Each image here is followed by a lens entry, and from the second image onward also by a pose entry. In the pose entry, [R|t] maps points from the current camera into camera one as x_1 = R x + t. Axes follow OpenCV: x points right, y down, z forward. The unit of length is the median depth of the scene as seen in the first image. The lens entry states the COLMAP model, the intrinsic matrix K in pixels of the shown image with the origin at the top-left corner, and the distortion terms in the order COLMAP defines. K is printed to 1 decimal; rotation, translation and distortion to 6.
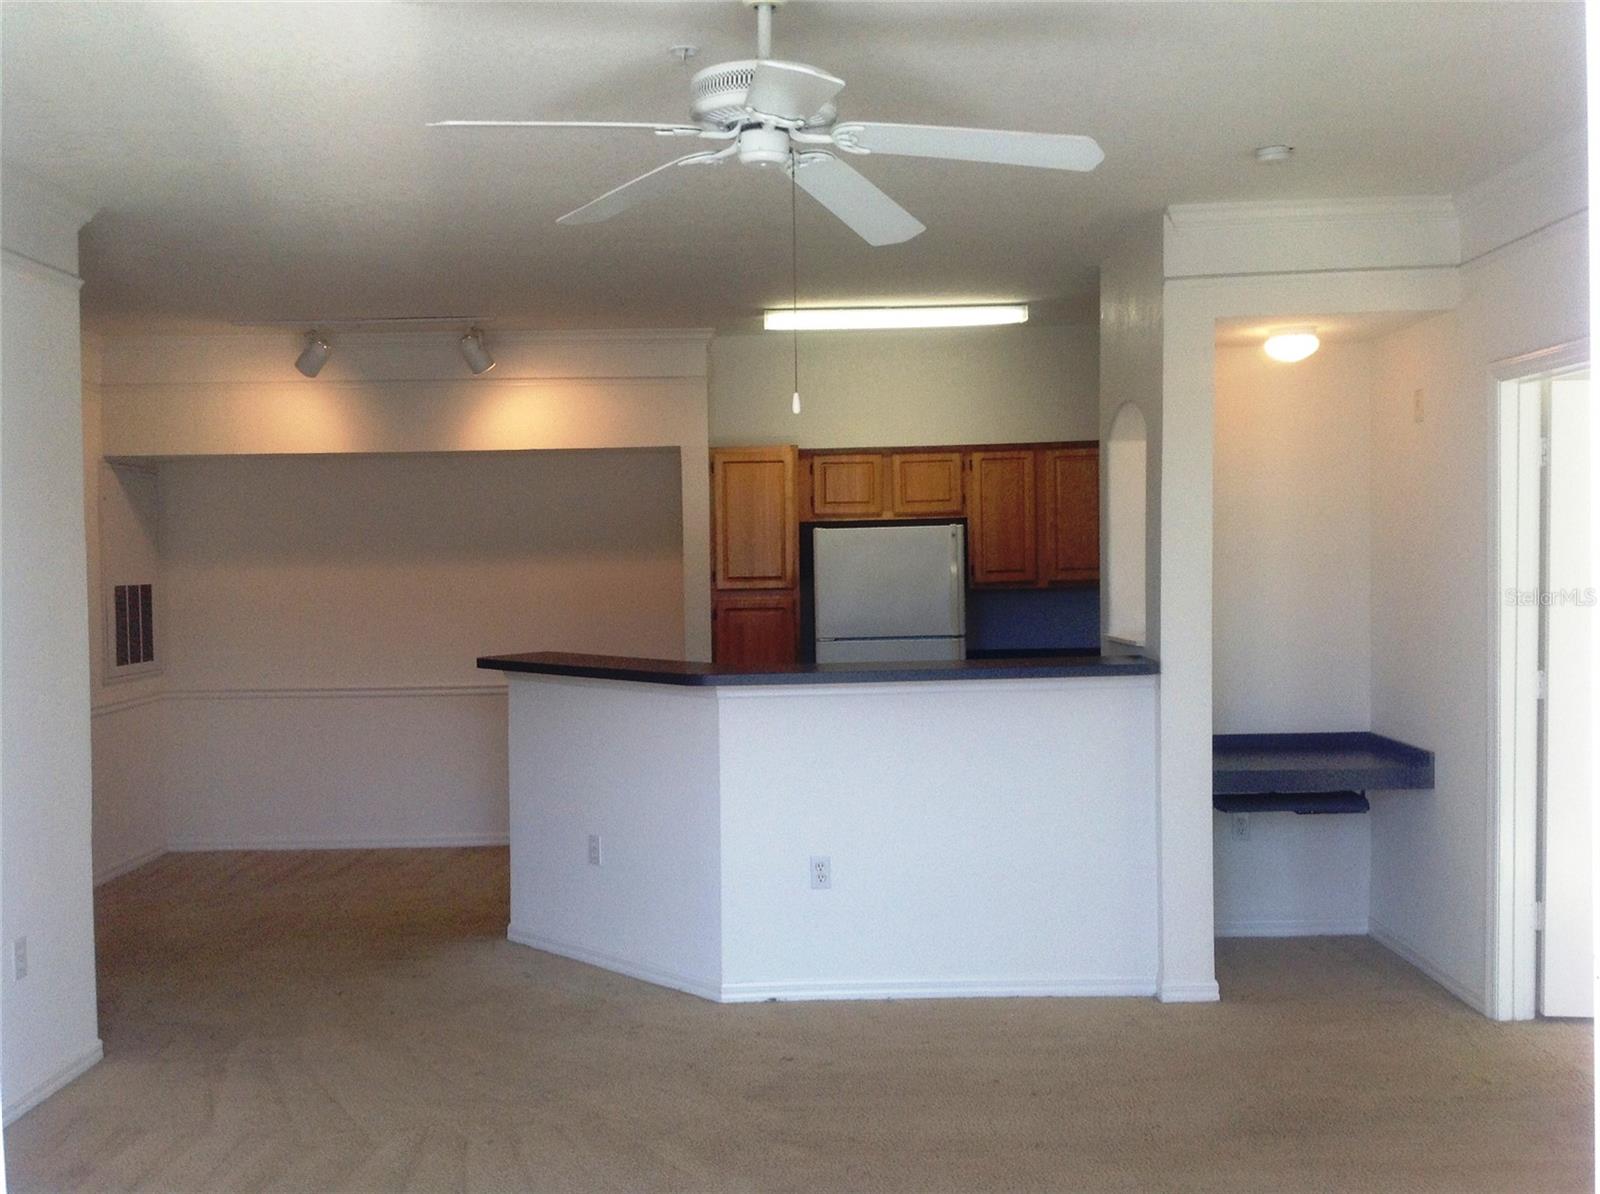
lens RADIAL K [[1535.5, 0, 789.0], [0, 1535.5, 592.3], [0, 0, 1]] dist [0.222307, -0.513869]
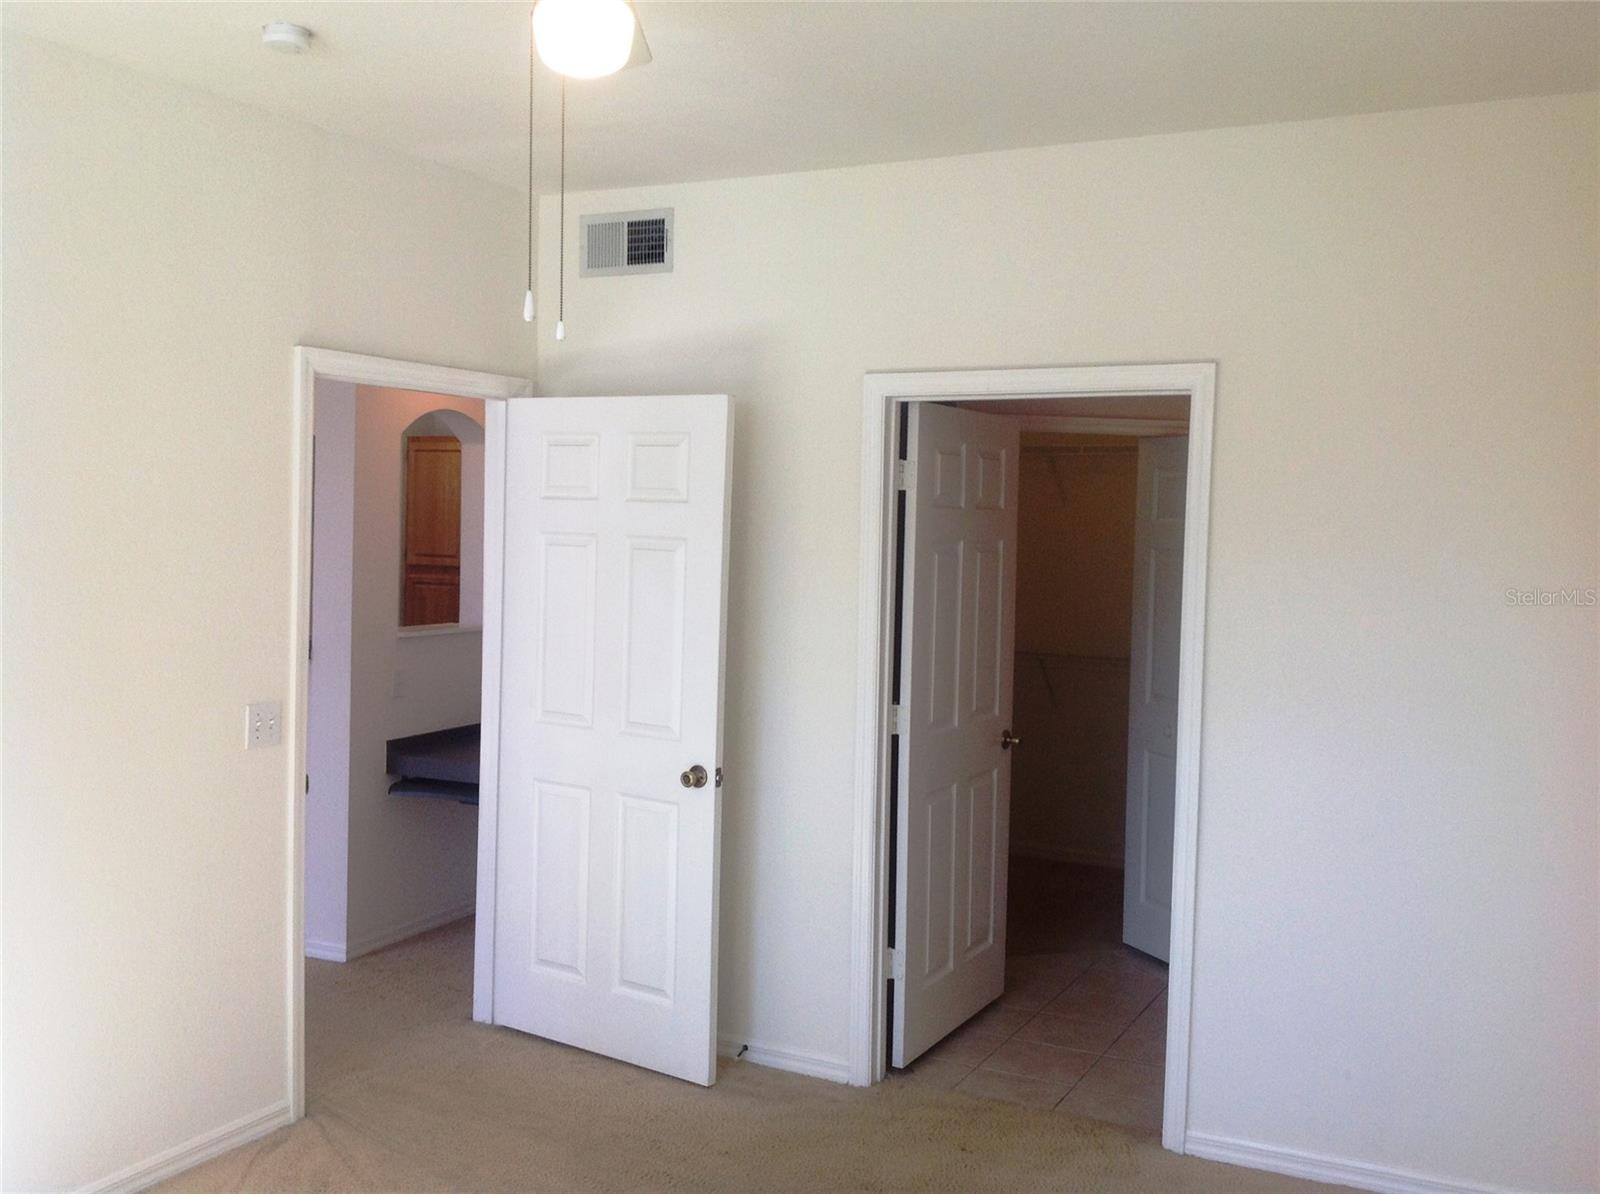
lens RADIAL K [[1535.5, 0, 789.0], [0, 1535.5, 592.3], [0, 0, 1]] dist [0.222307, -0.513869]
pose [[0.891779, 0.059713, -0.448514, 0.717177], [-0.051436, 0.998207, 0.030626, -0.030532], [0.449538, -0.004242, 0.893251, 0.121030]]
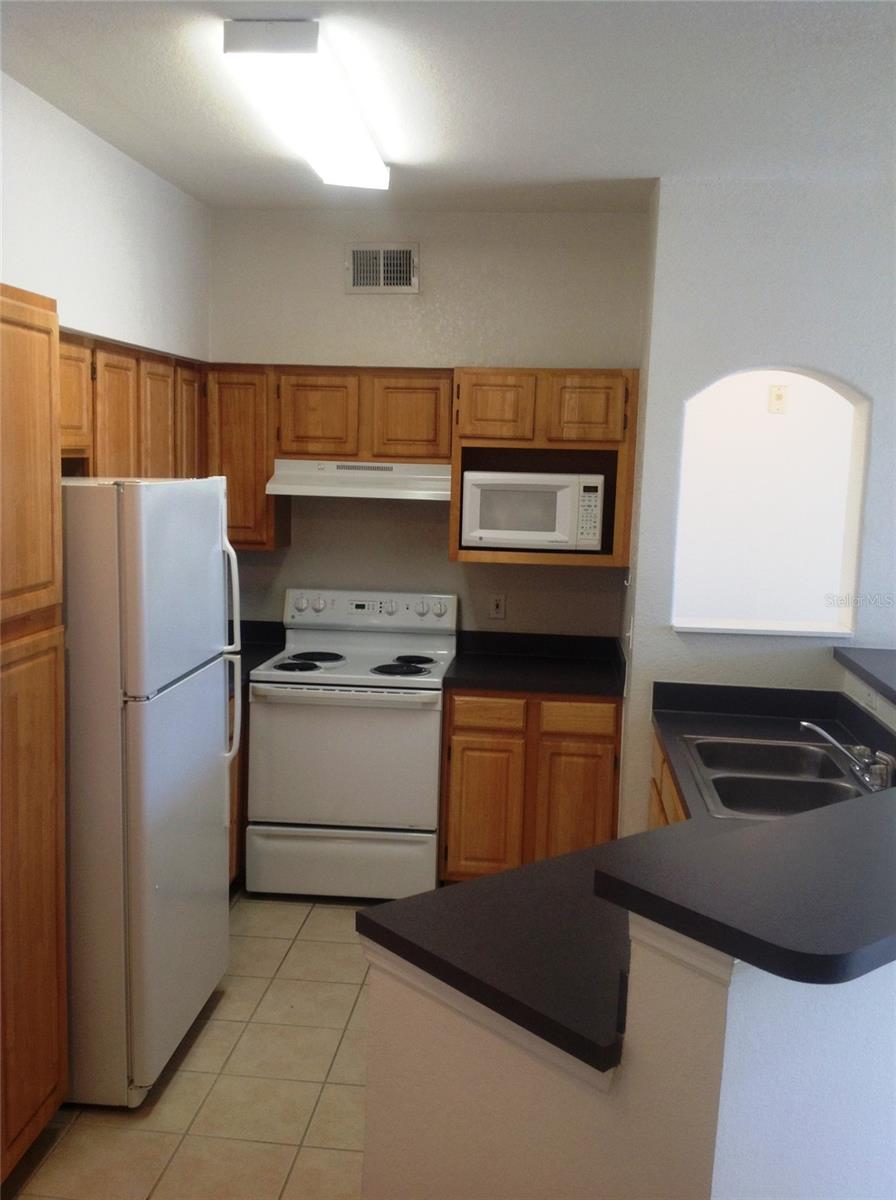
lens RADIAL K [[1147.2, 0, 459.6], [0, 1147.2, 597.0], [0, 0, 1]] dist [0.222164, -0.480722]
pose [[0.071351, -0.097832, 0.992642, -0.358410], [-0.004545, 0.995136, 0.098404, -0.041975], [-0.997441, -0.011533, 0.070559, 0.865267]]
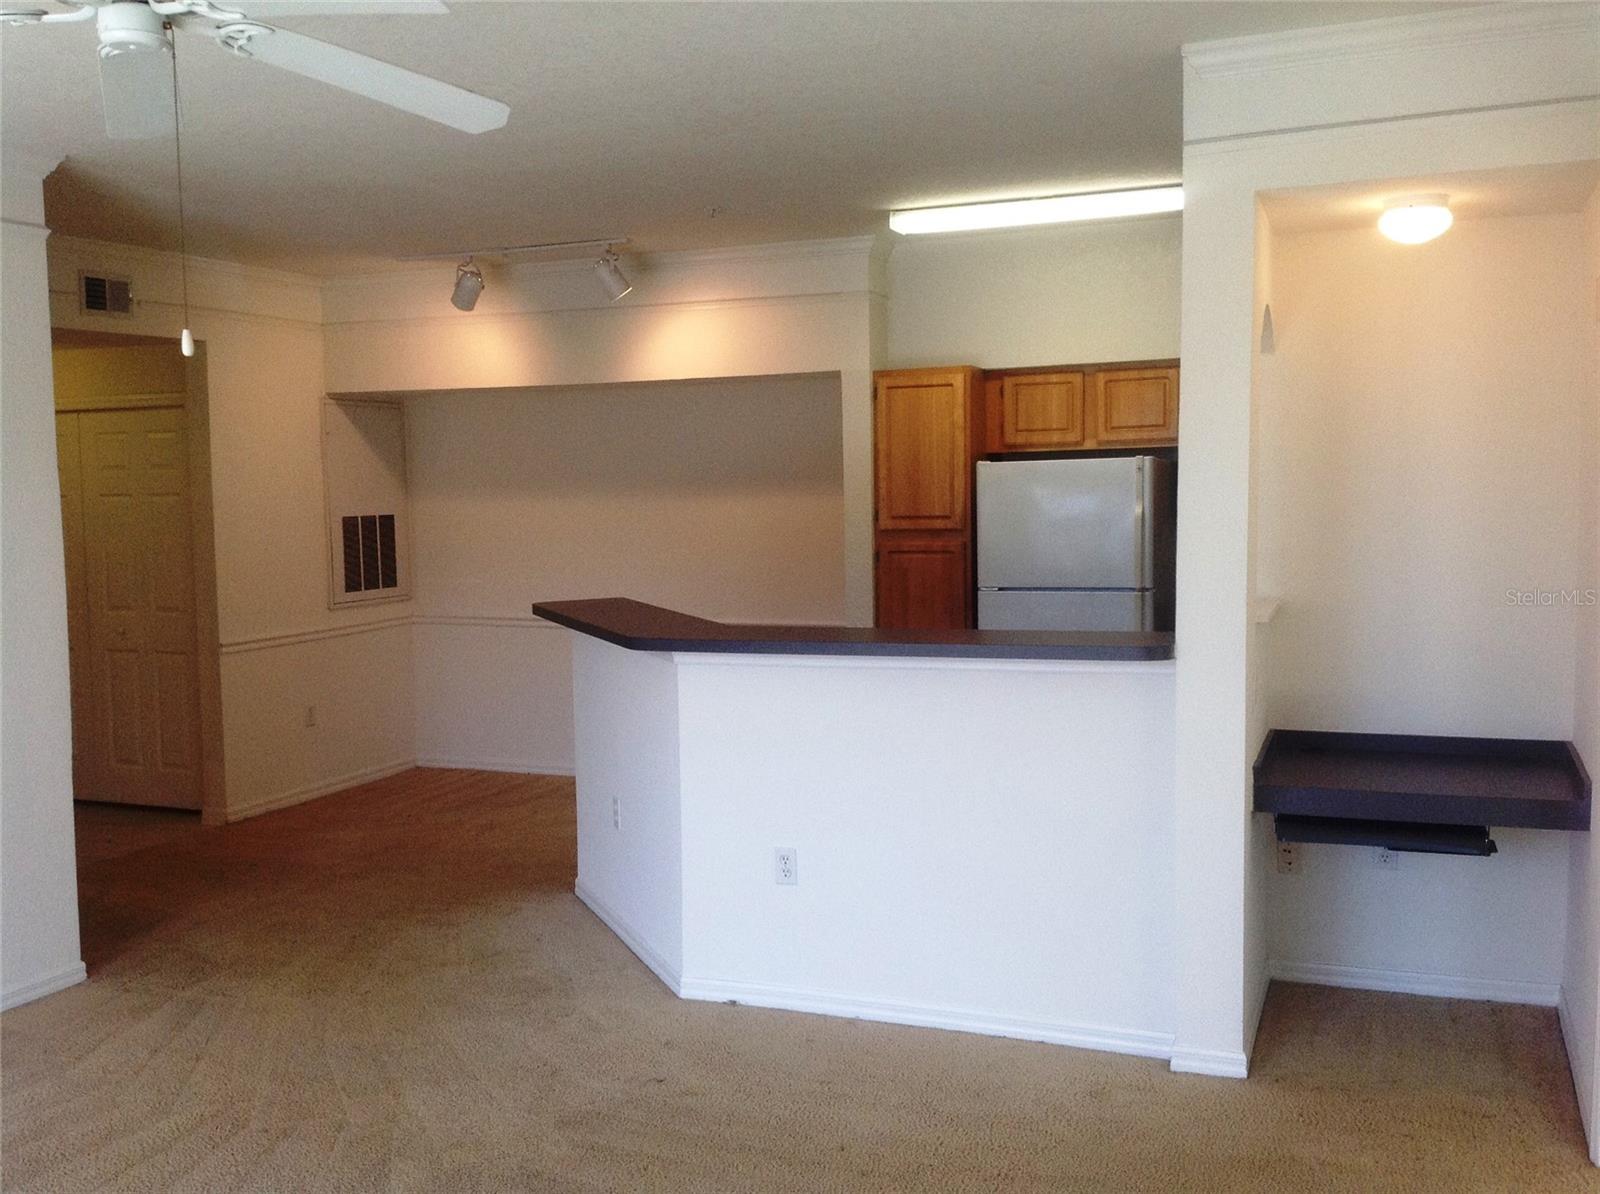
lens RADIAL K [[1535.5, 0, 789.0], [0, 1535.5, 592.3], [0, 0, 1]] dist [0.222307, -0.513869]
pose [[0.928214, 0.030491, -0.370795, 0.244017], [-0.009847, 0.998300, 0.057440, -0.016636], [0.371917, -0.049666, 0.926937, 0.142749]]
